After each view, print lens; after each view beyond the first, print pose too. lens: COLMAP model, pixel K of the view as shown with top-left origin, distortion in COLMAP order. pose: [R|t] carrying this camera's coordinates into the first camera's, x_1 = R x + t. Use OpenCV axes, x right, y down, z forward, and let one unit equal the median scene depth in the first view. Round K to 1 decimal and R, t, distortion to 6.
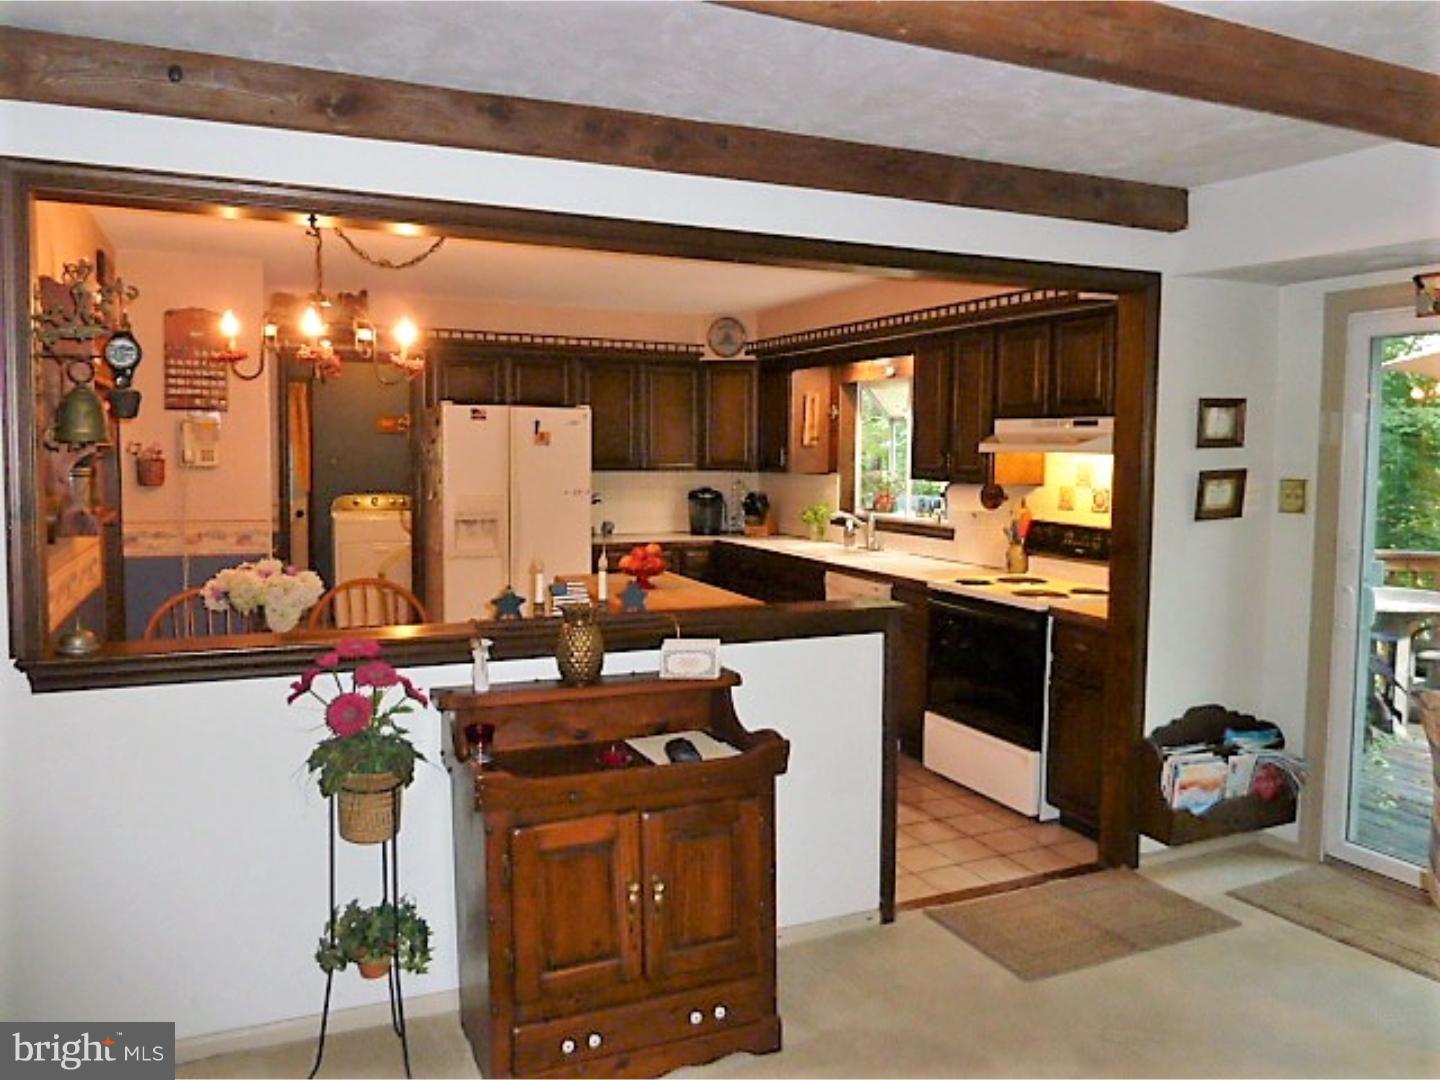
lens RADIAL K [[1098.3, 0, 720.0], [0, 1098.3, 540.0], [0, 0, 1]] dist [-0.025912, -0.003521]
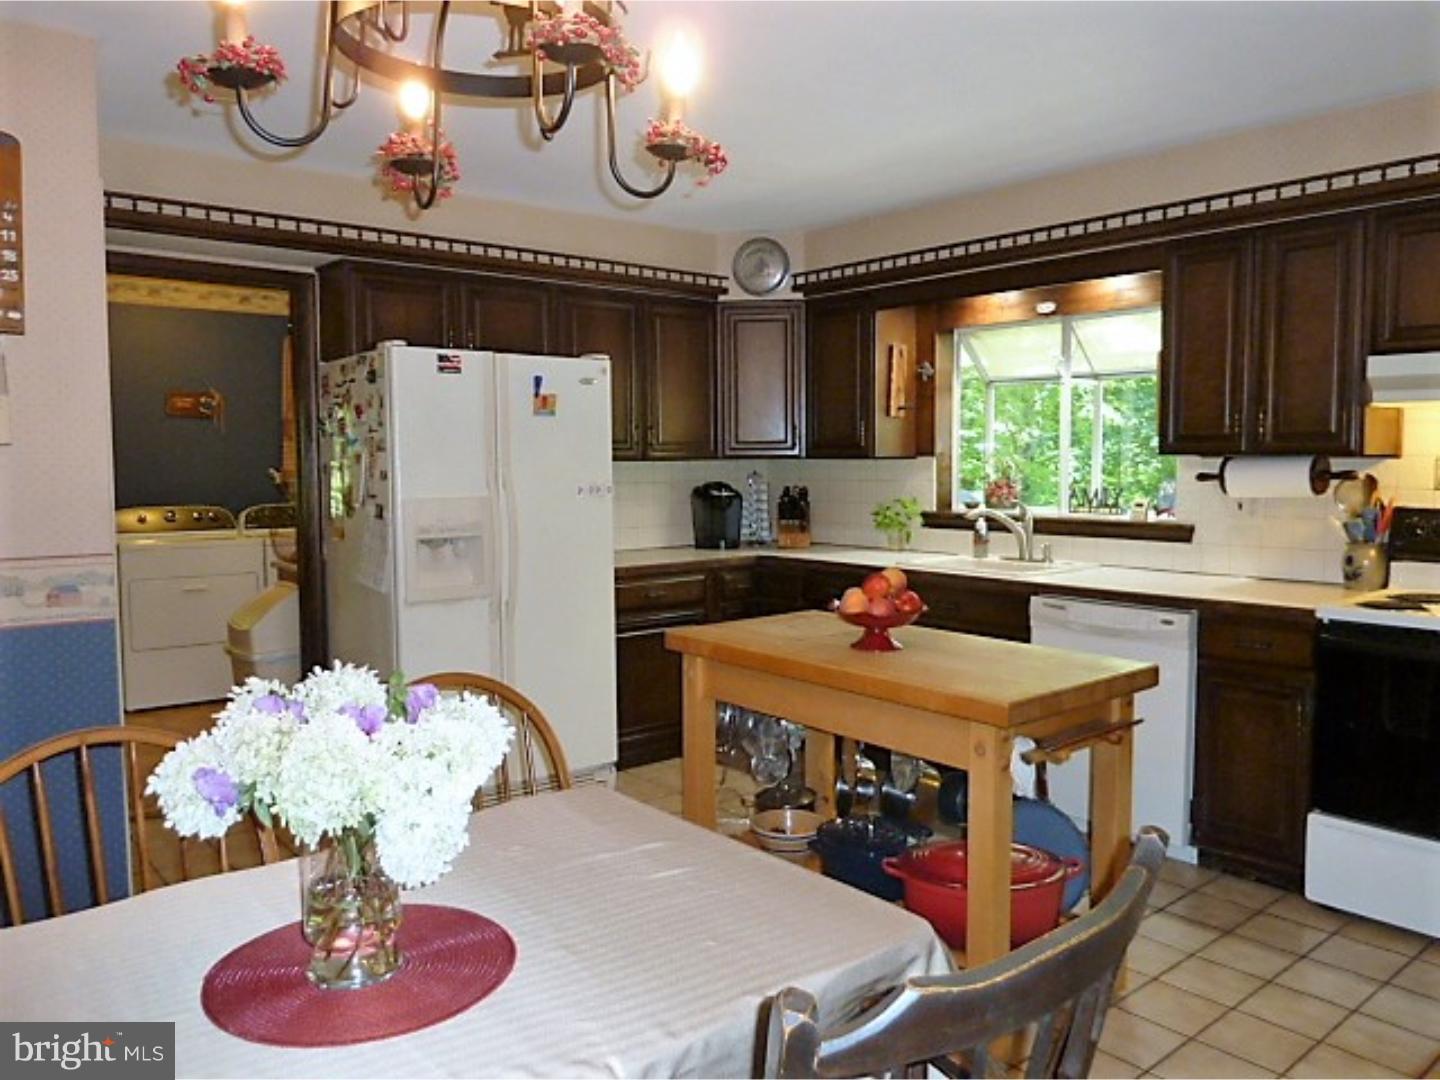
lens RADIAL K [[1084.7, 0, 720.0], [0, 1084.7, 540.0], [0, 0, 1]] dist [-0.021884, -0.005250]
pose [[0.963651, -0.036526, 0.264654, -0.228939], [0.038145, 0.999272, -0.000978, -0.010875], [-0.264426, 0.011037, 0.964343, 0.371879]]
